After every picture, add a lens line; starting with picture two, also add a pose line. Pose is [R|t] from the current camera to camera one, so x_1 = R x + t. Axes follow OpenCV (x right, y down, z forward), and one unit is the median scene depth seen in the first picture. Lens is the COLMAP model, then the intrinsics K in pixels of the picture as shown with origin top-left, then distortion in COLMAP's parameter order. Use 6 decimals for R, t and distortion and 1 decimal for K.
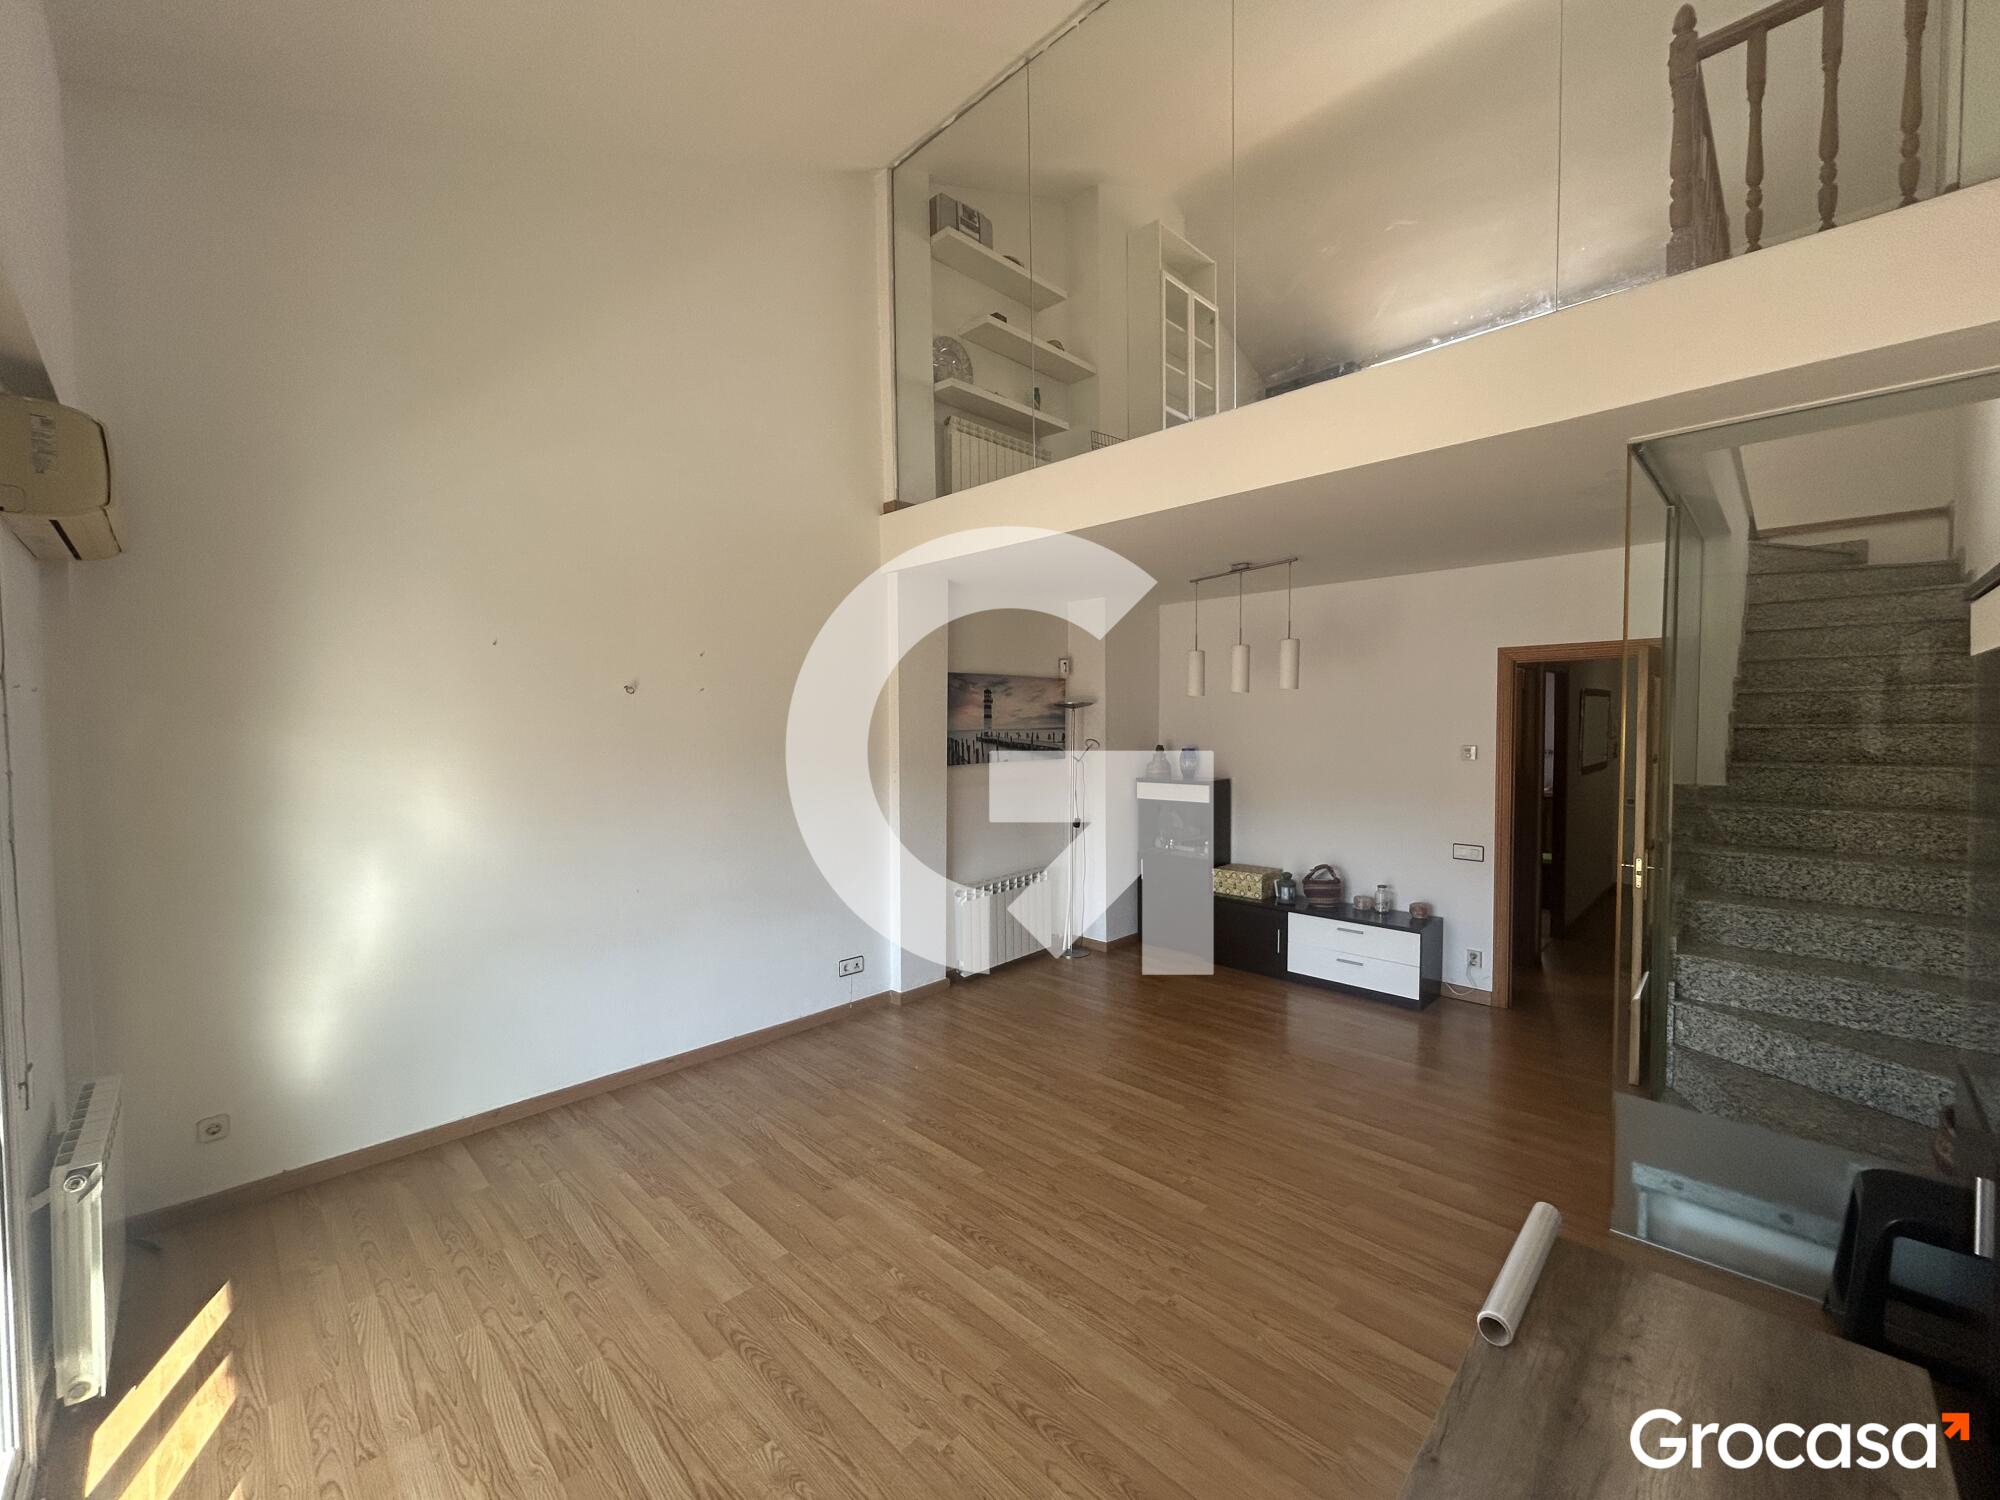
lens RADIAL K [[799.2, 0, 984.4], [0, 799.2, 745.6], [0, 0, 1]] dist [-0.009048, 0.000059]
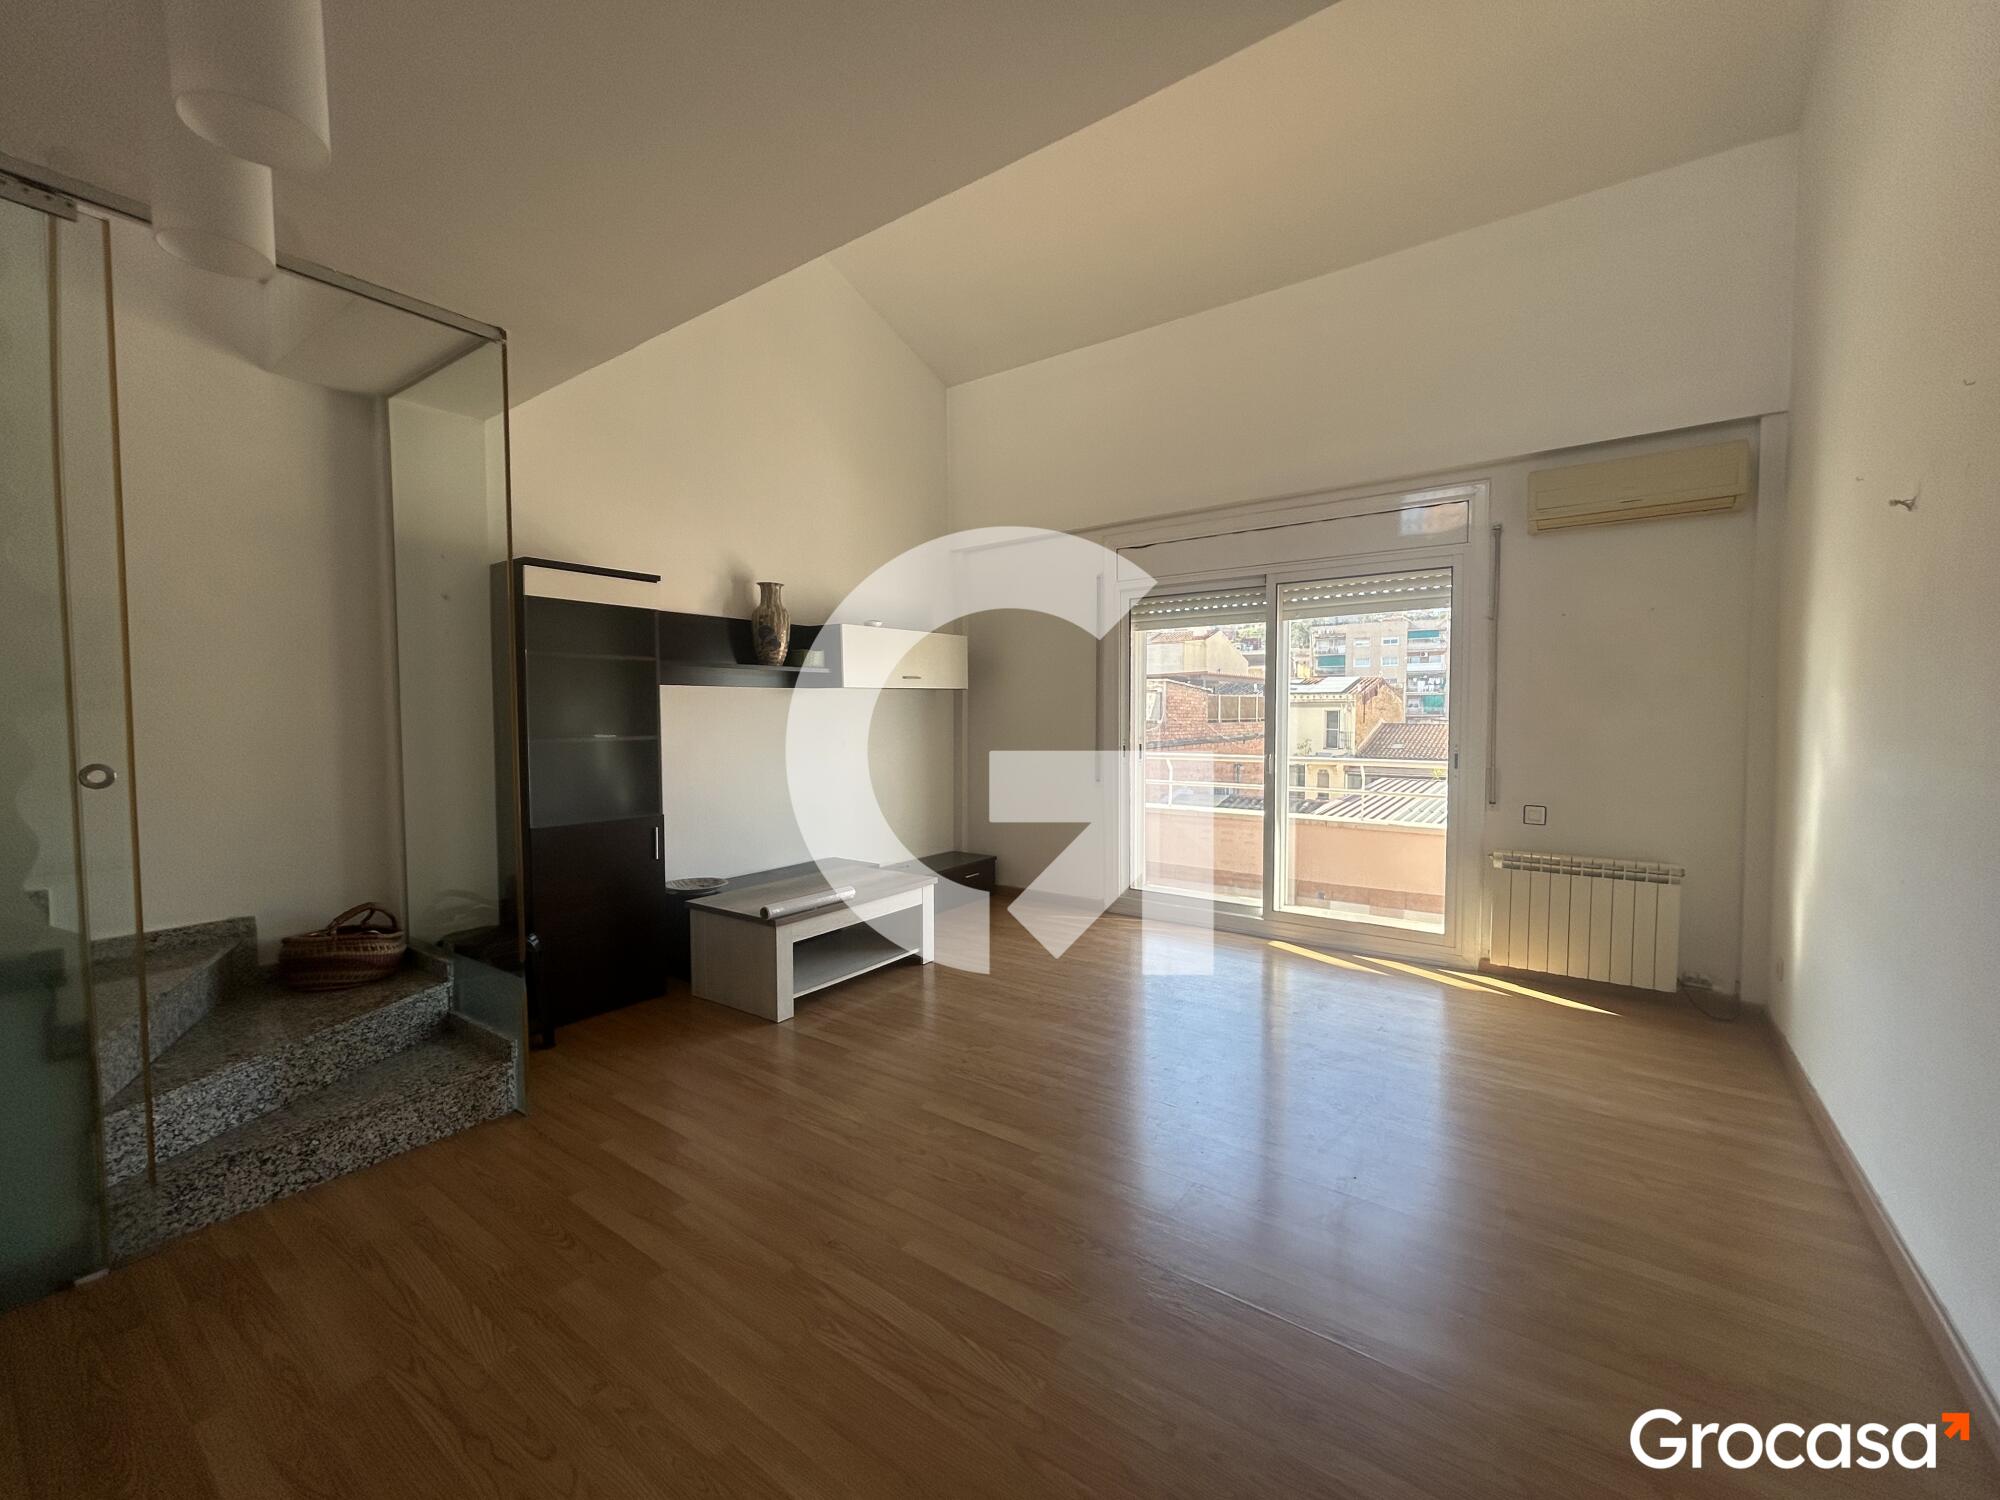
lens RADIAL K [[826.8, 0, 993.1], [0, 826.8, 748.9], [0, 0, 1]] dist [-0.001248, 0.000053]
pose [[-0.987413, 0.019005, -0.157018, 0.250290], [0.004962, 0.995988, 0.089344, 0.032349], [0.158086, 0.087440, -0.983546, 1.444600]]
